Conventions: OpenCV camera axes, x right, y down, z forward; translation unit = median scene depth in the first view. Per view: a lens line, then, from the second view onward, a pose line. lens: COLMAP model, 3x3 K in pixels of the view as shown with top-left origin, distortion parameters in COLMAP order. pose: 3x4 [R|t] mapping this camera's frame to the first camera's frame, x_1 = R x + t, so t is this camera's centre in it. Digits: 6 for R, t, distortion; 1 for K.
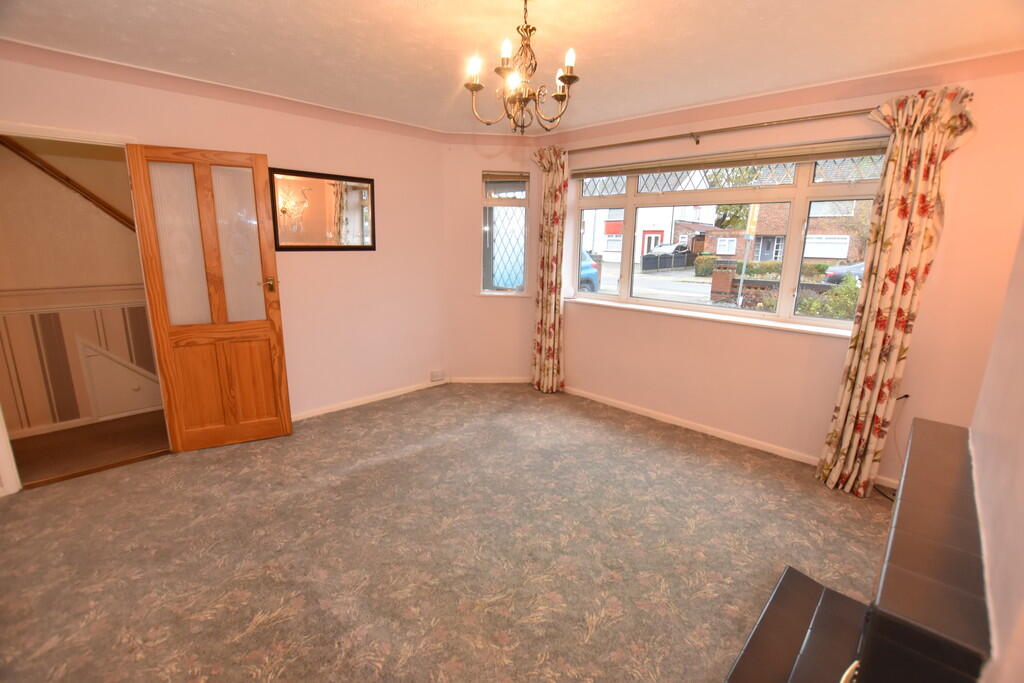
lens RADIAL K [[448.0, 0, 512.0], [0, 448.0, 341.5], [0, 0, 1]] dist [-0.027406, 0.000004]
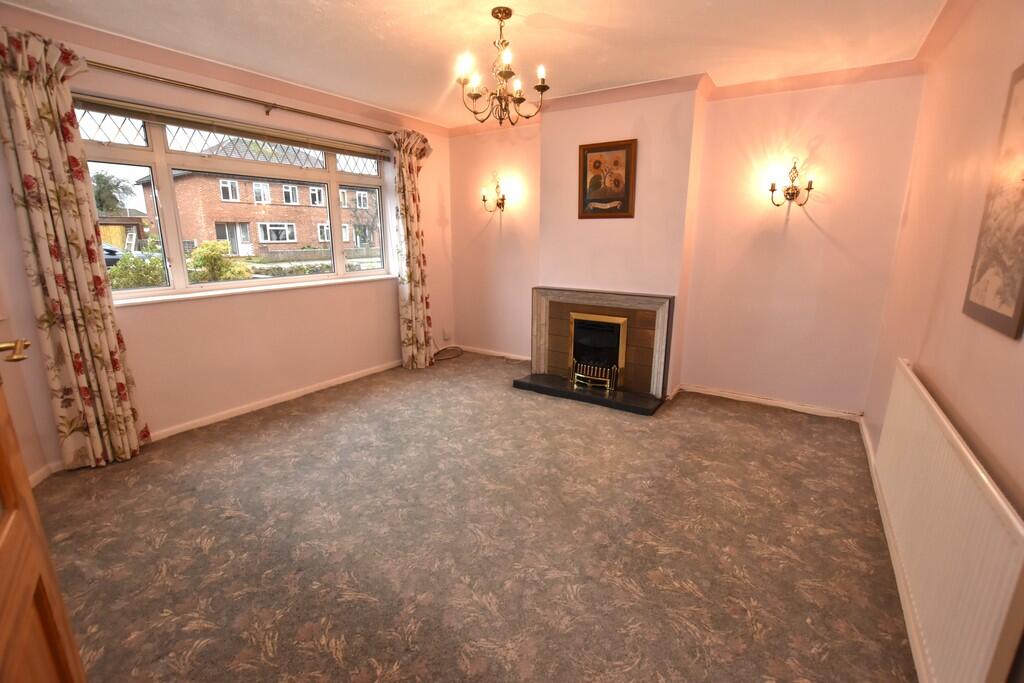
lens RADIAL K [[448.0, 0, 512.0], [0, 448.0, 341.5], [0, 0, 1]] dist [-0.027406, 0.000004]
pose [[-0.176348, -0.246078, 0.953072, -0.764011], [0.202968, 0.938349, 0.279832, -0.135847], [-0.963175, 0.242791, -0.115531, 0.724698]]
